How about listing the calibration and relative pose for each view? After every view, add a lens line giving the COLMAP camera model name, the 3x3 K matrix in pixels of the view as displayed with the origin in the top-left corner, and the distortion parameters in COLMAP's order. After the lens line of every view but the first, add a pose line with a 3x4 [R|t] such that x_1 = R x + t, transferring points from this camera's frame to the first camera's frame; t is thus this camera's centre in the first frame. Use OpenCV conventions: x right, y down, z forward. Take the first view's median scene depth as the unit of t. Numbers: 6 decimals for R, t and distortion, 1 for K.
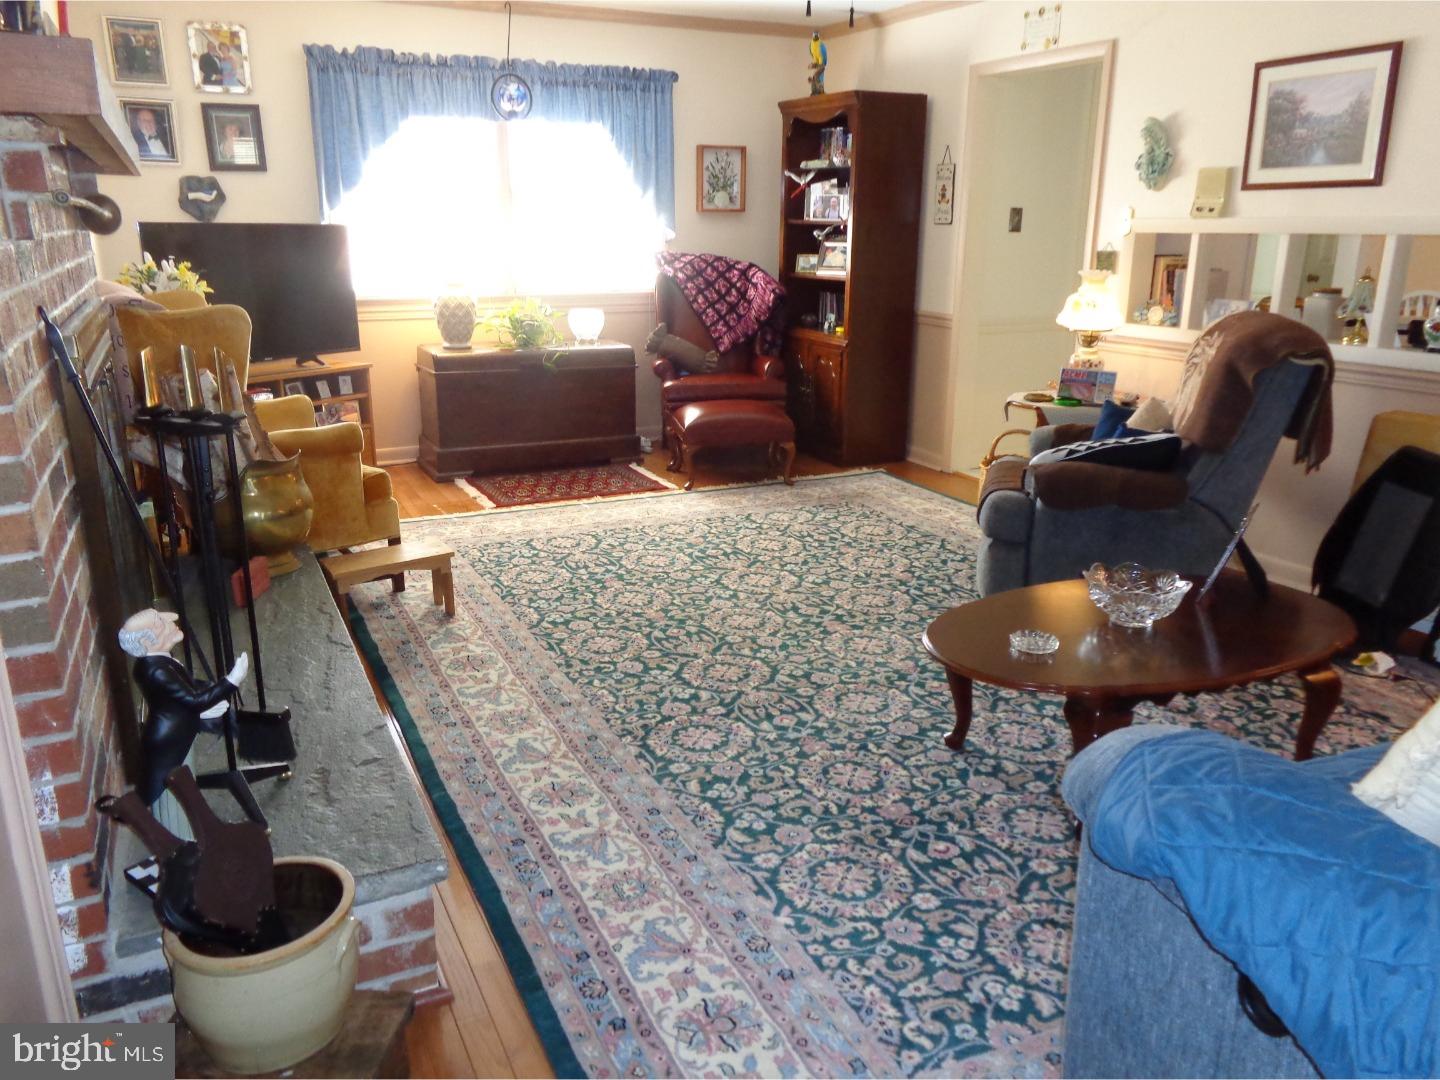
lens RADIAL K [[1087.4, 0, 725.4], [0, 1087.4, 543.3], [0, 0, 1]] dist [0.011773, 0.003937]
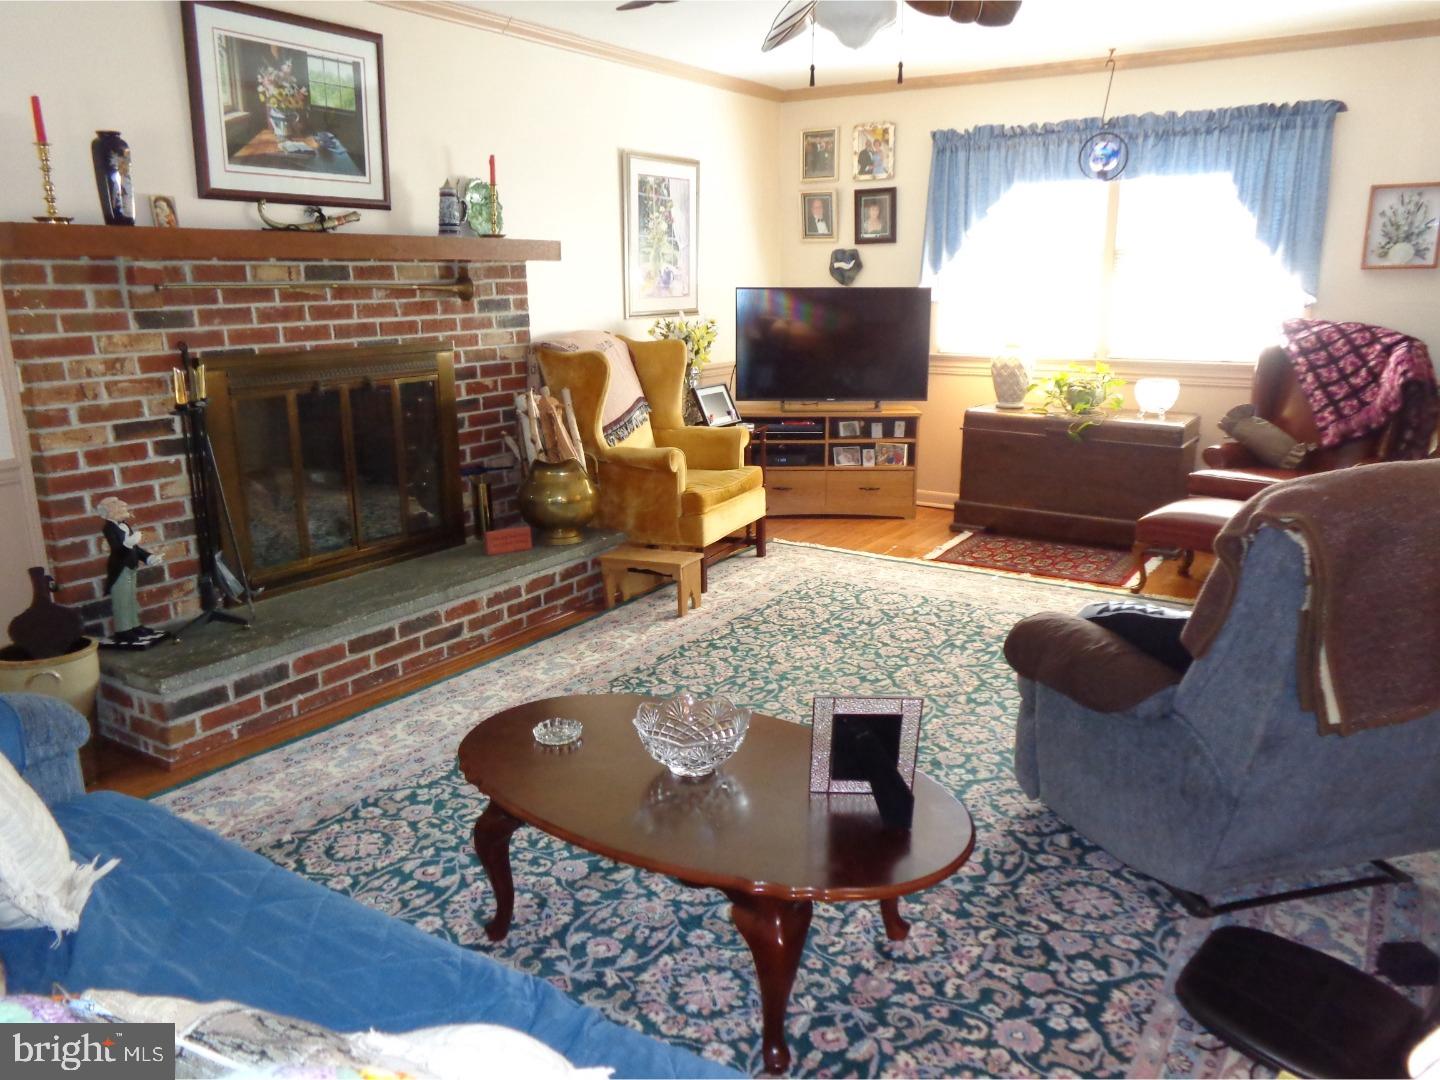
lens RADIAL K [[1087.4, 0, 724.2], [0, 1087.4, 542.5], [0, 0, 1]] dist [0.011773, 0.003937]
pose [[0.521772, 0.197595, -0.829886, 0.511220], [-0.234512, 0.968549, 0.083167, -0.084279], [0.820219, 0.151225, 0.551700, 0.256123]]
